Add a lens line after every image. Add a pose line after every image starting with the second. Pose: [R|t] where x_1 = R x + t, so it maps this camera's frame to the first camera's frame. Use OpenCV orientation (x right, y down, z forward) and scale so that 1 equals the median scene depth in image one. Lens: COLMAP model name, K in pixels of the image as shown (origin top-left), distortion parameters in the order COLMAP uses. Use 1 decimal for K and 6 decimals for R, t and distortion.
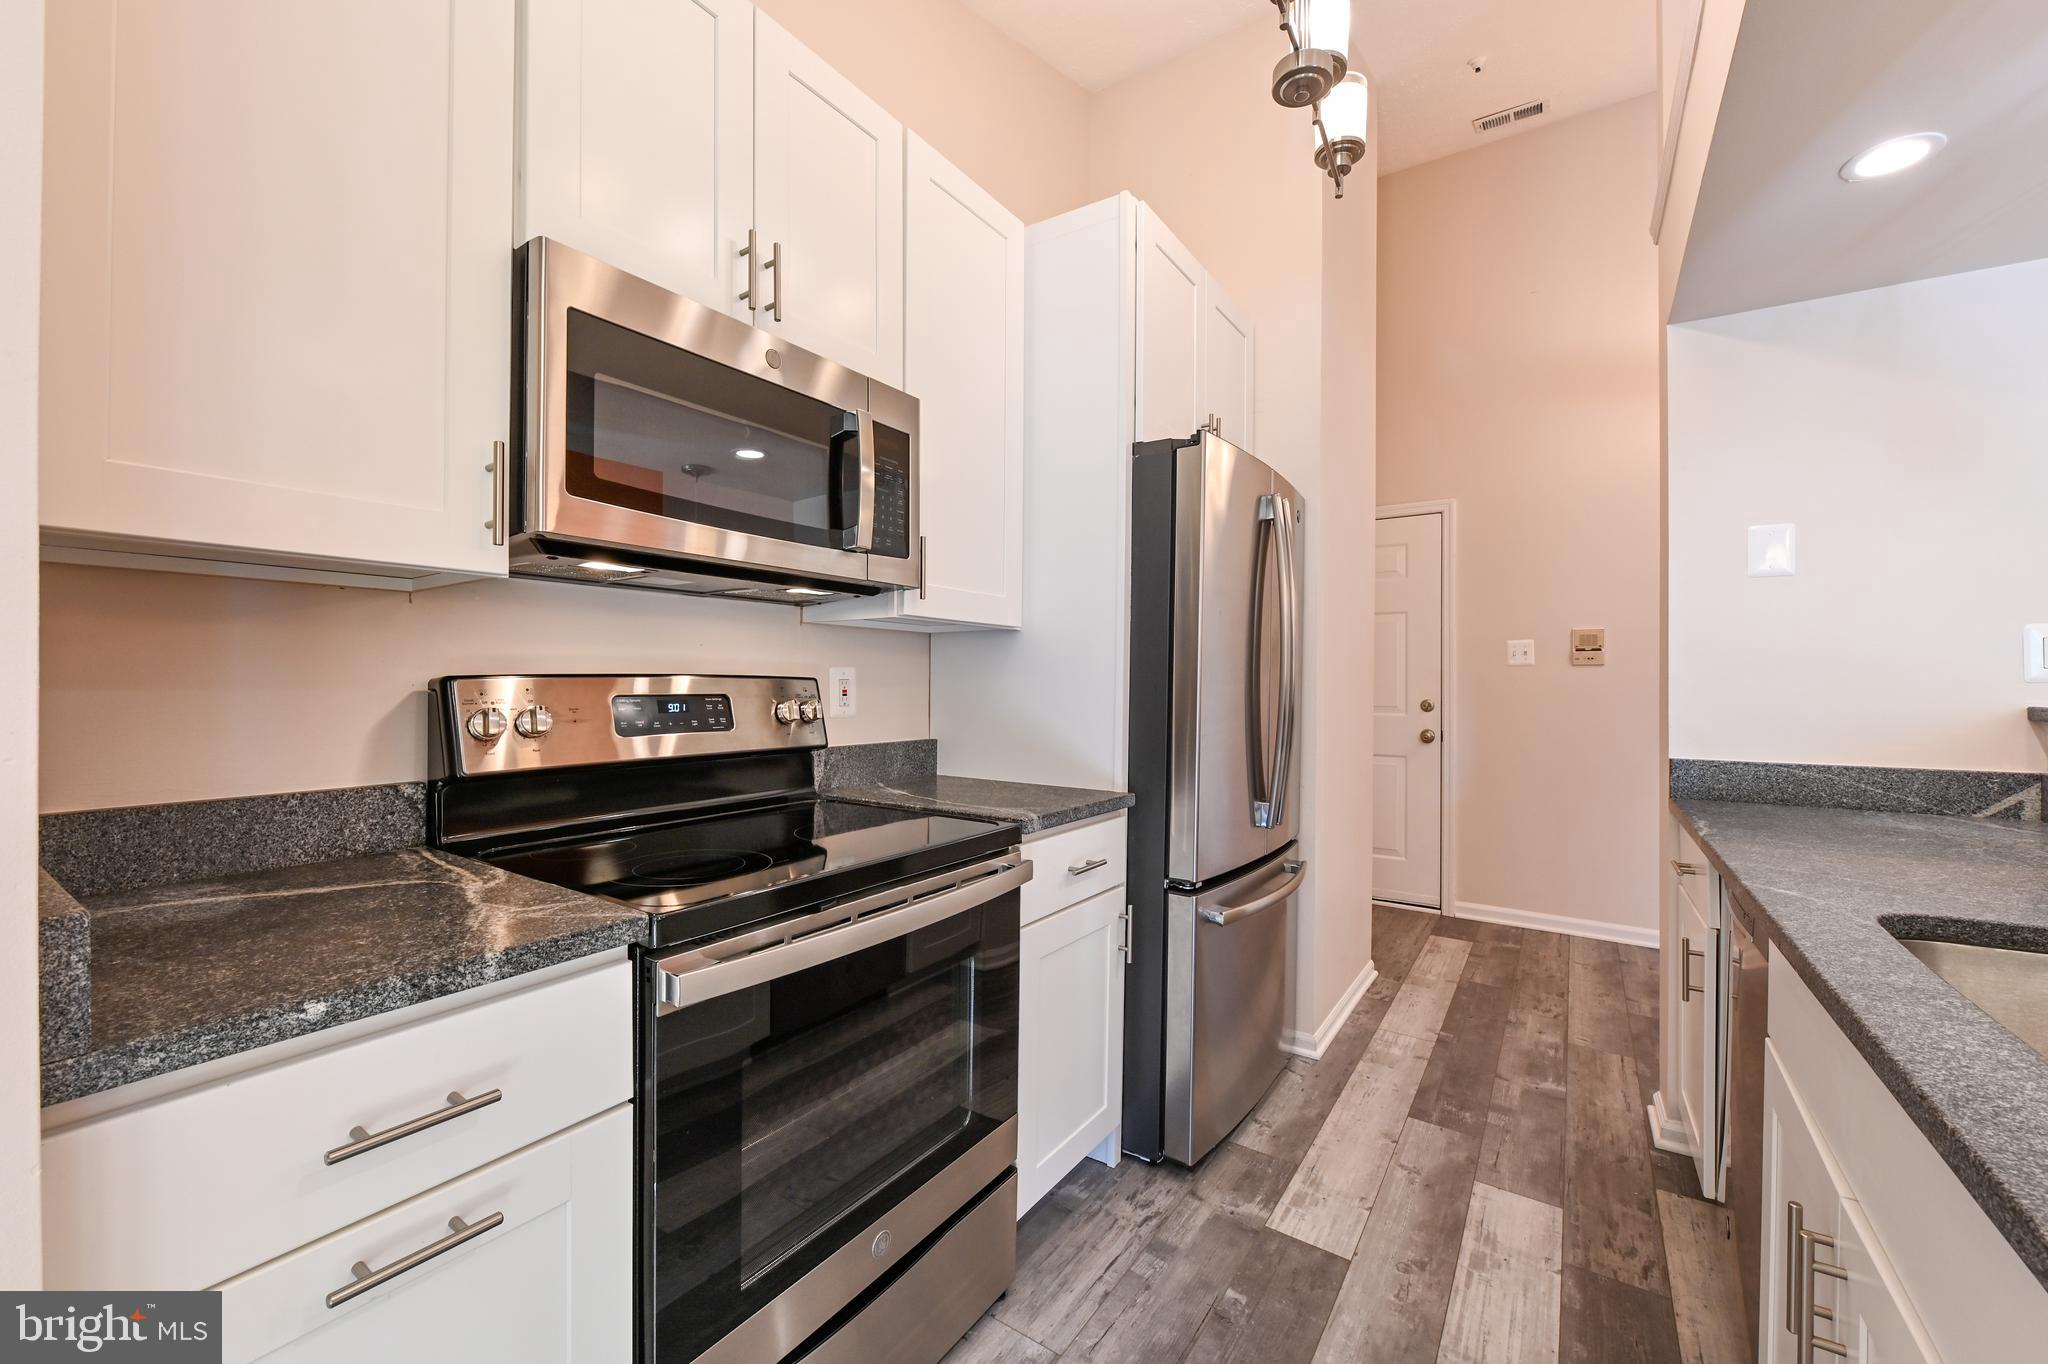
lens RADIAL K [[812.3, 0, 1021.4], [0, 812.3, 682.3], [0, 0, 1]] dist [-0.001652, -0.002736]
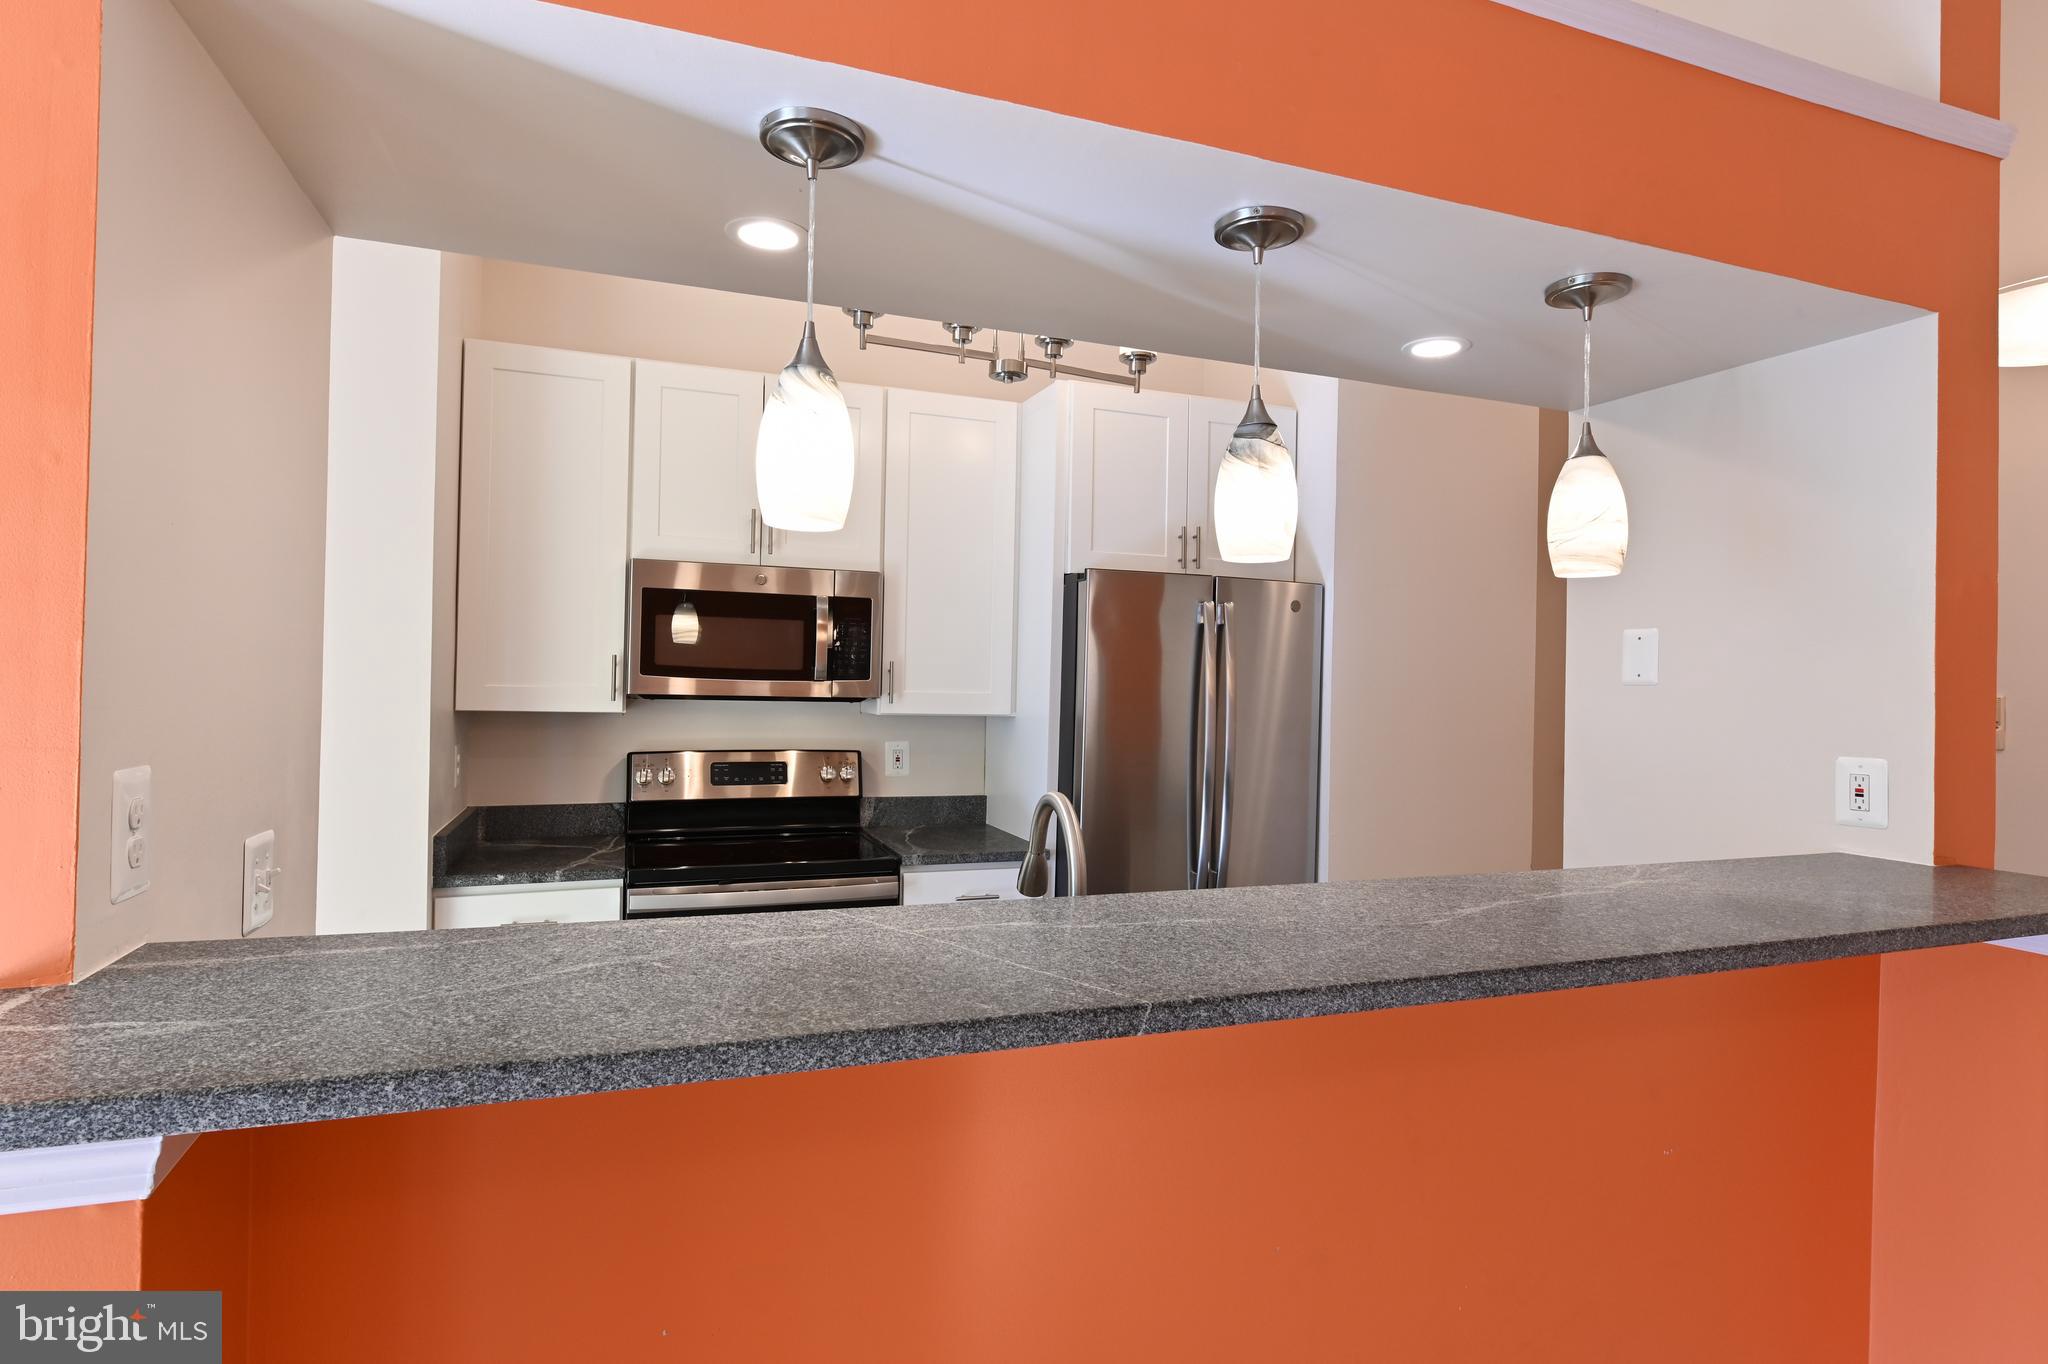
lens RADIAL K [[1057.9, 0, 1018.7], [0, 1057.9, 680.8], [0, 0, 1]] dist [-0.009773, -0.000482]
pose [[0.810216, 0.007326, -0.586085, 1.115561], [-0.013454, 0.999891, -0.006101, -0.124991], [0.585977, 0.012829, 0.810226, -0.399669]]
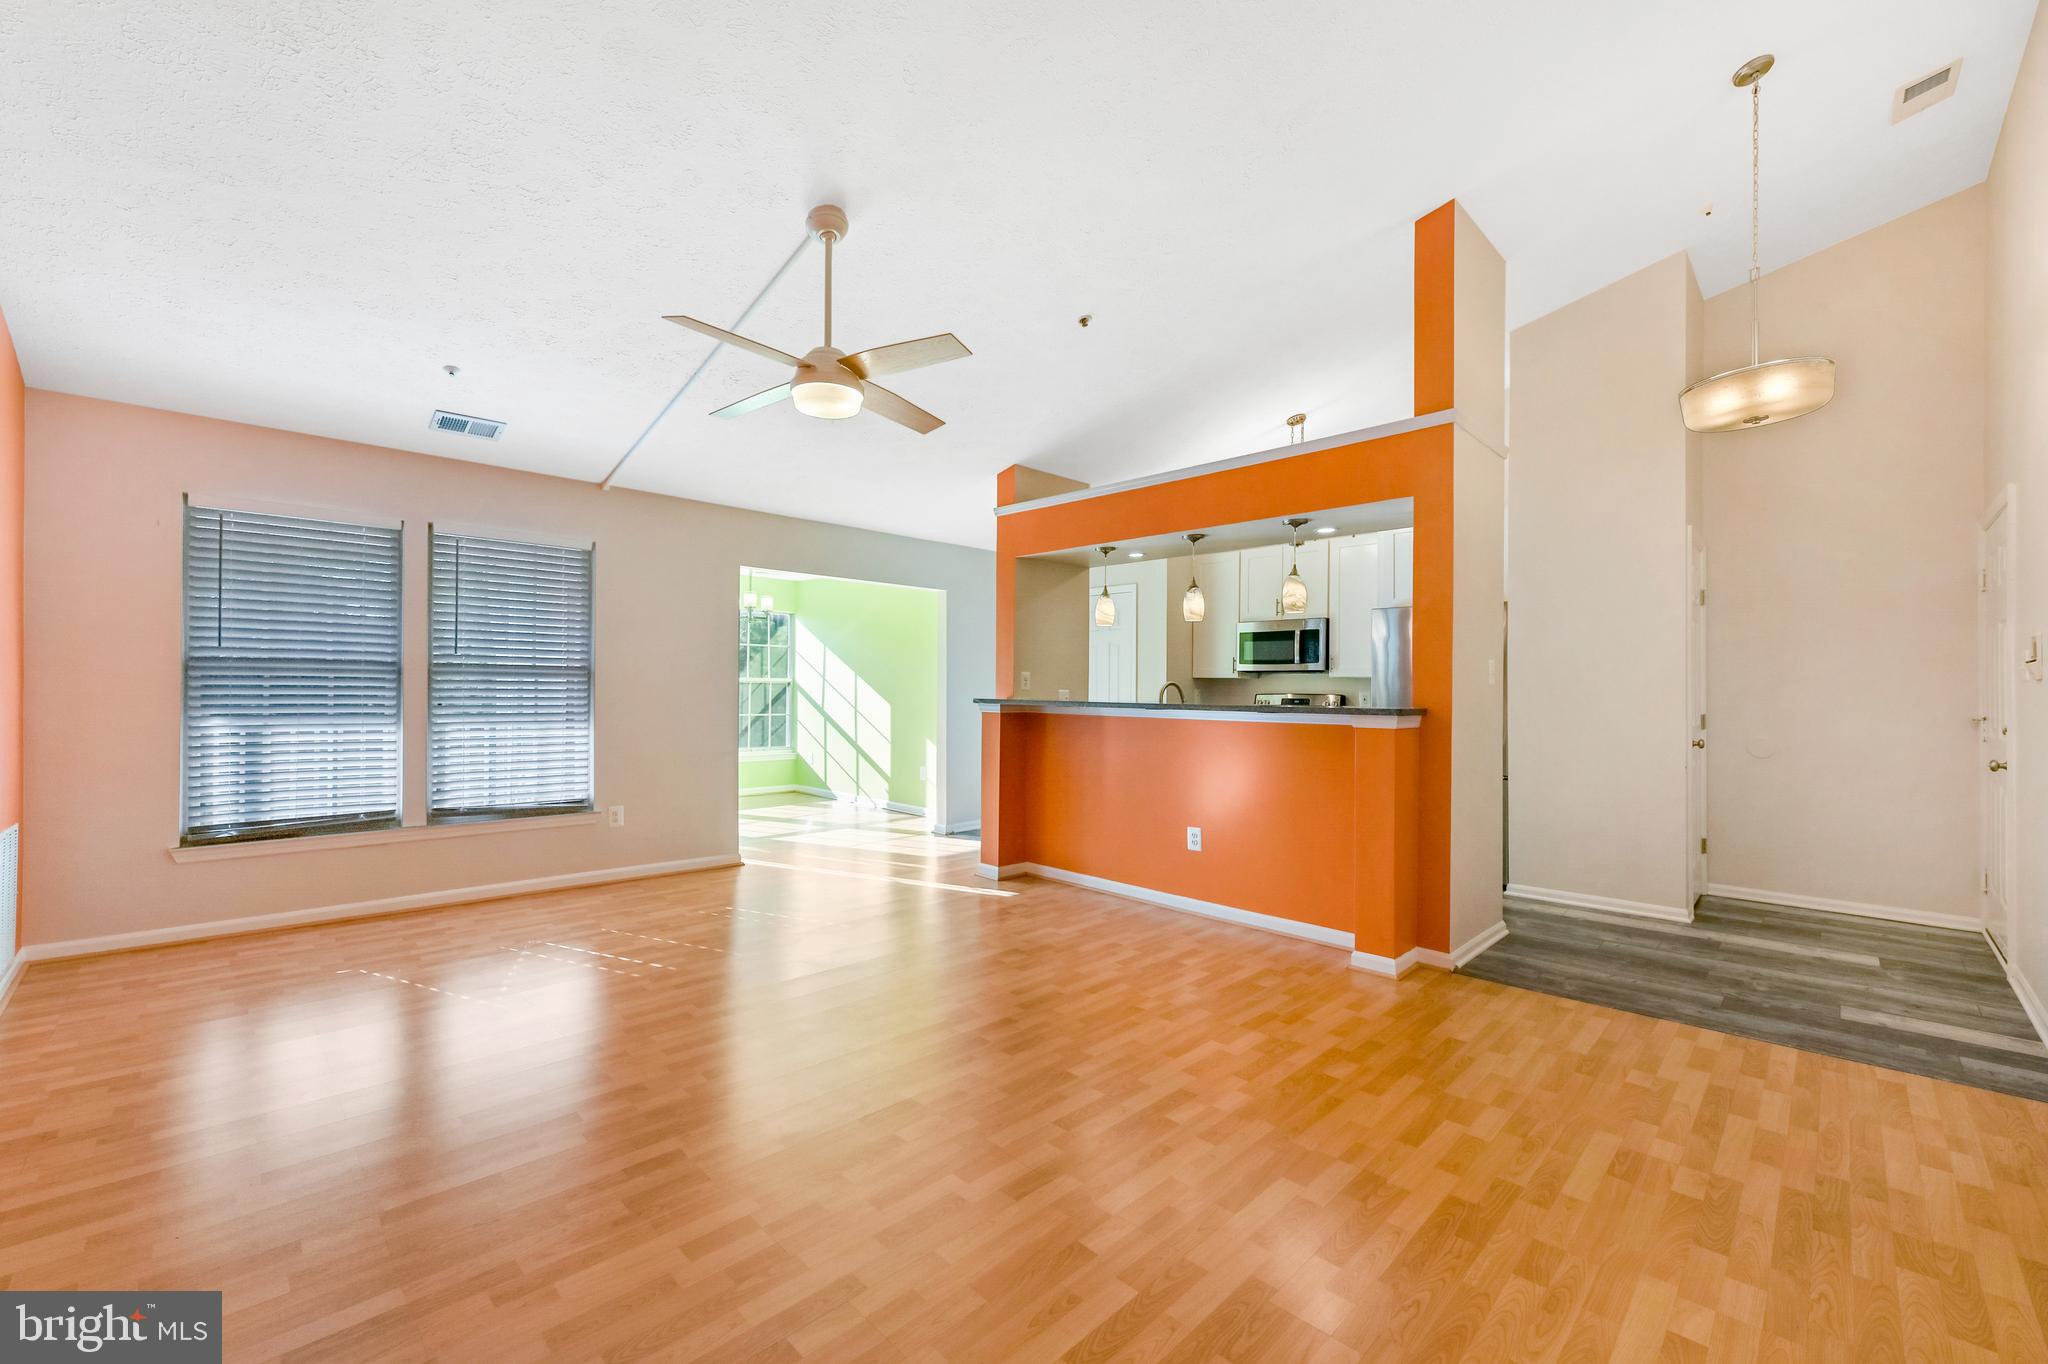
lens RADIAL K [[823.3, 0, 1024.0], [0, 823.3, 682.0], [0, 0, 1]] dist [0.000482, -0.000904]
pose [[-0.185681, -0.015276, -0.982491, 3.371928], [-0.008875, 0.999864, -0.013869, 0.001476], [0.982570, 0.006145, -0.185792, 0.330303]]
